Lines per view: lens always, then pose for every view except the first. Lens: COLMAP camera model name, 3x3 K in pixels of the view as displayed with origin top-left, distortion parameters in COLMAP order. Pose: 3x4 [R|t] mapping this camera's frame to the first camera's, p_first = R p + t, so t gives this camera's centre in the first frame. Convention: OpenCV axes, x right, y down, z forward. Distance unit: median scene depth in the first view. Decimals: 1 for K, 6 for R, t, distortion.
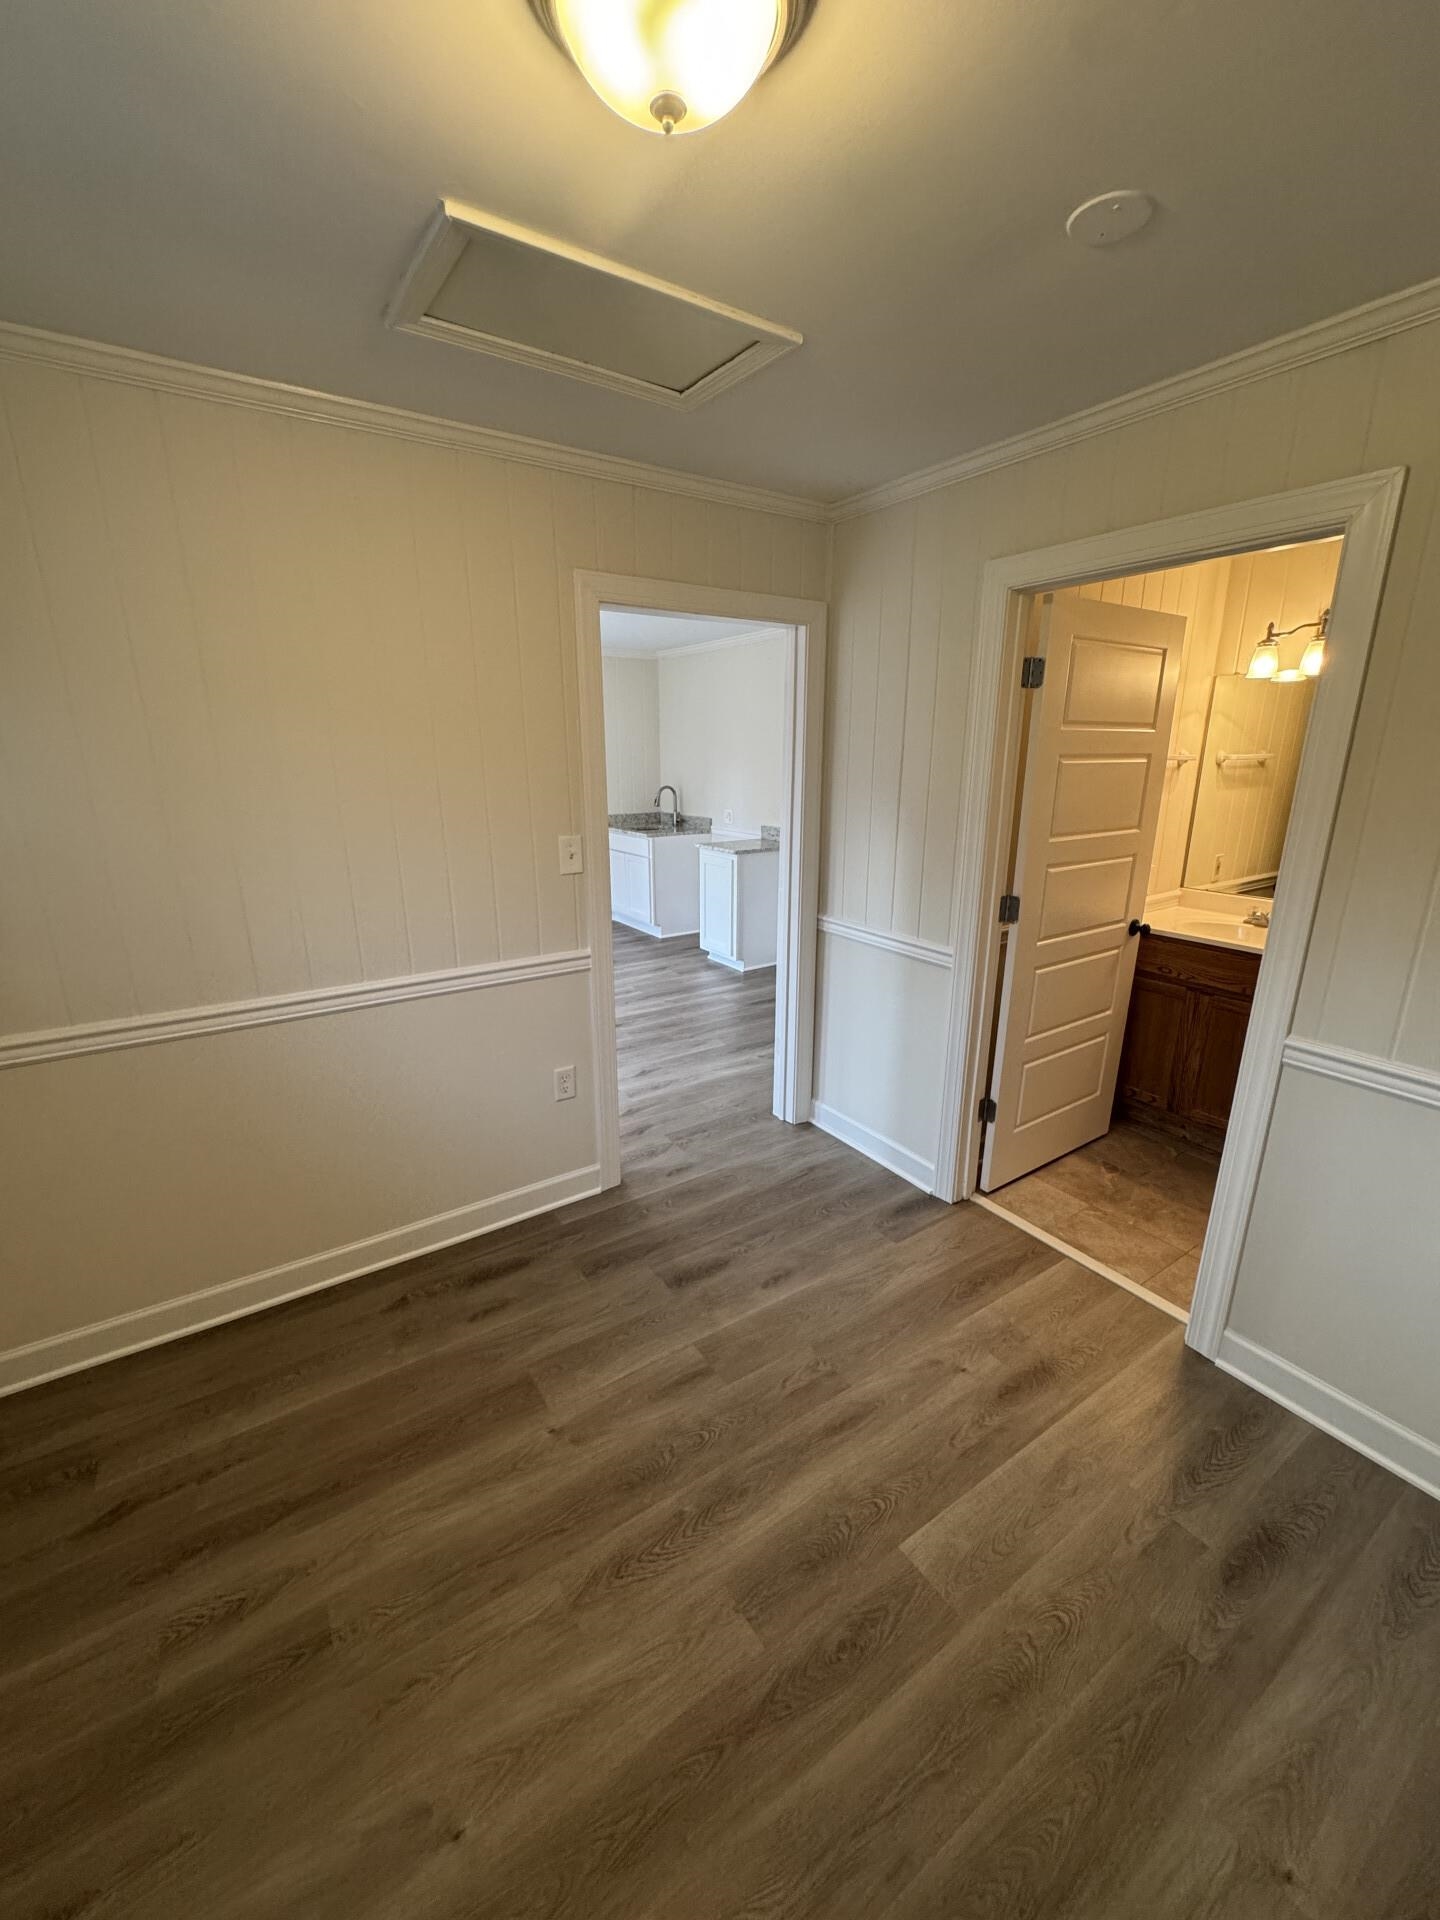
lens RADIAL K [[767.4, 0, 716.9], [0, 767.4, 960.2], [0, 0, 1]] dist [0.000482, 0.000083]
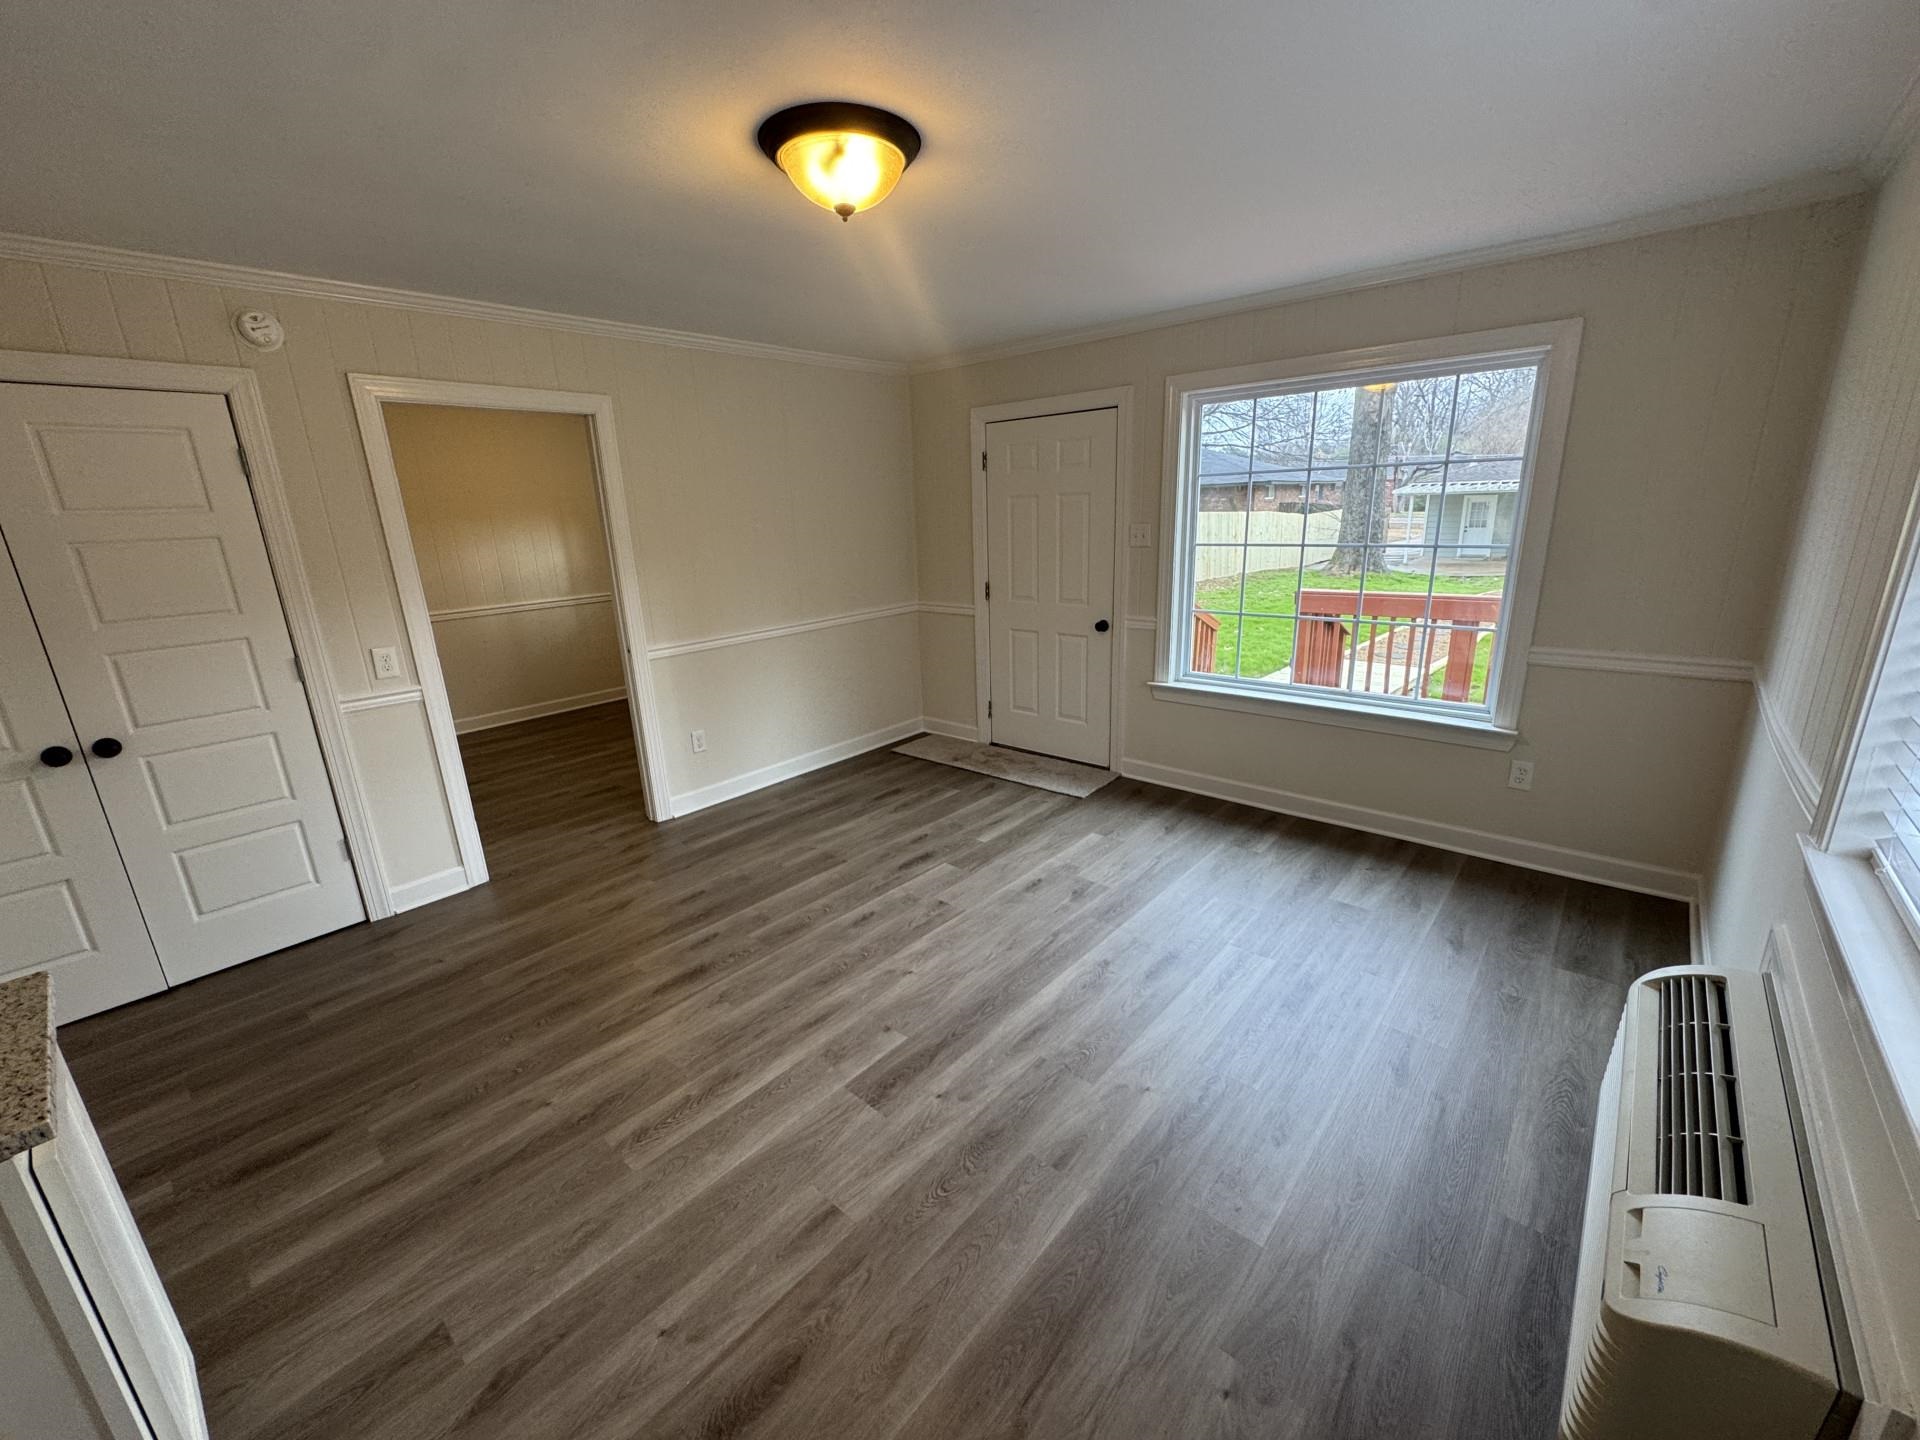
lens RADIAL K [[767.4, 0, 959.9], [0, 767.4, 723.3], [0, 0, 1]] dist [0.000482, 0.000083]
pose [[-0.963273, 0.107196, -0.246201, -0.179310], [-0.035227, 0.858492, 0.511616, -0.311283], [0.266205, 0.501499, -0.823185, 1.142190]]
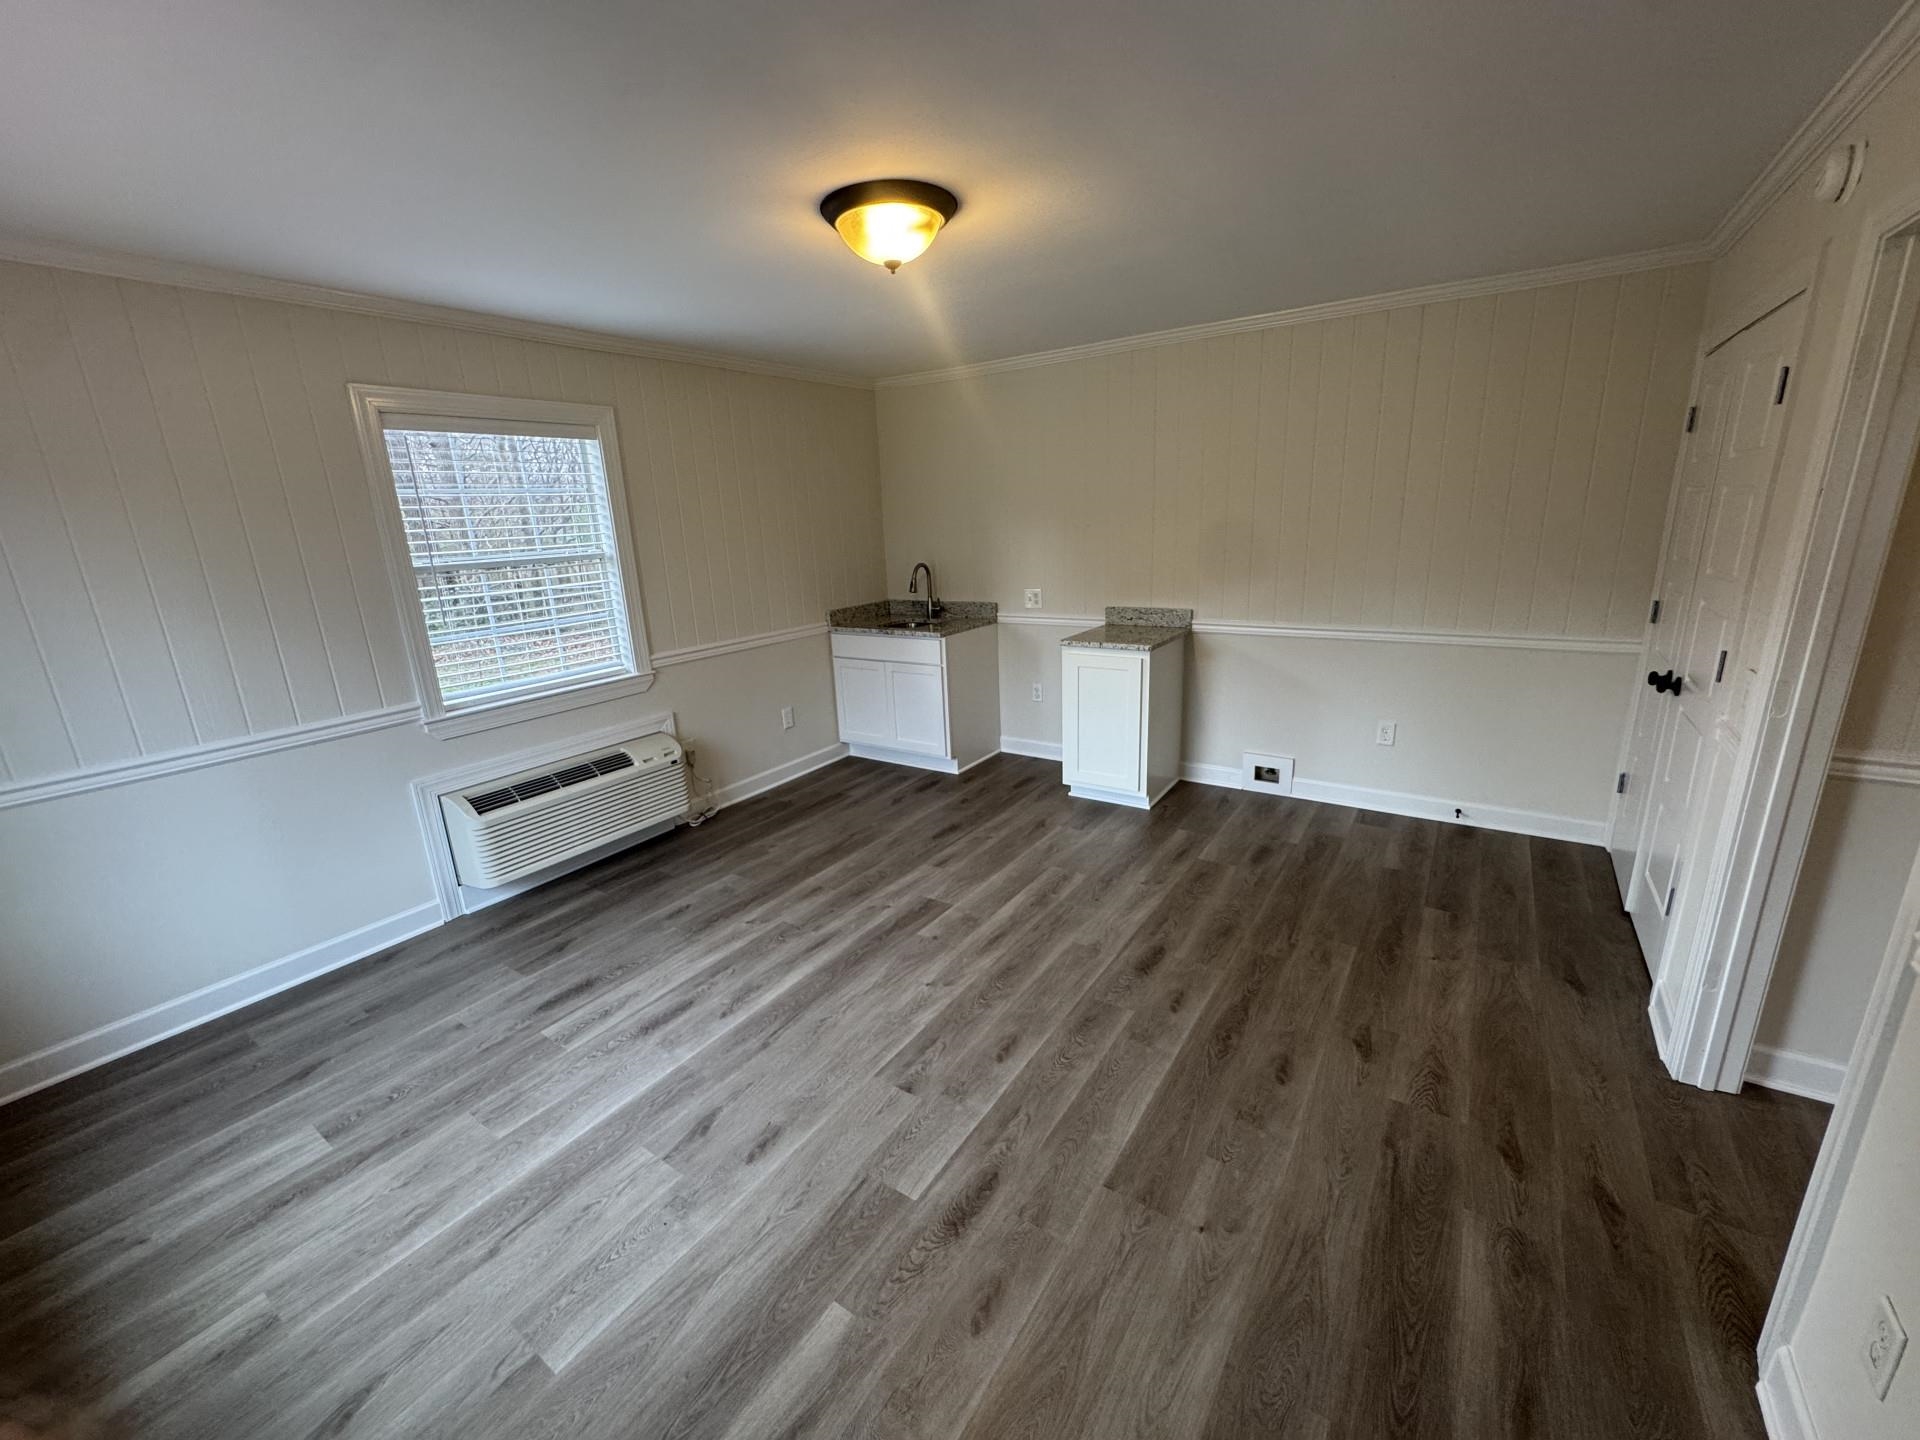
lens RADIAL K [[767.4, 0, 957.7], [0, 767.4, 723.0], [0, 0, 1]] dist [0.000482, 0.000083]
pose [[0.922421, -0.140609, 0.359678, -0.377508], [0.144310, 0.989392, 0.016689, -0.102247], [-0.358210, 0.036511, 0.932927, 0.379412]]
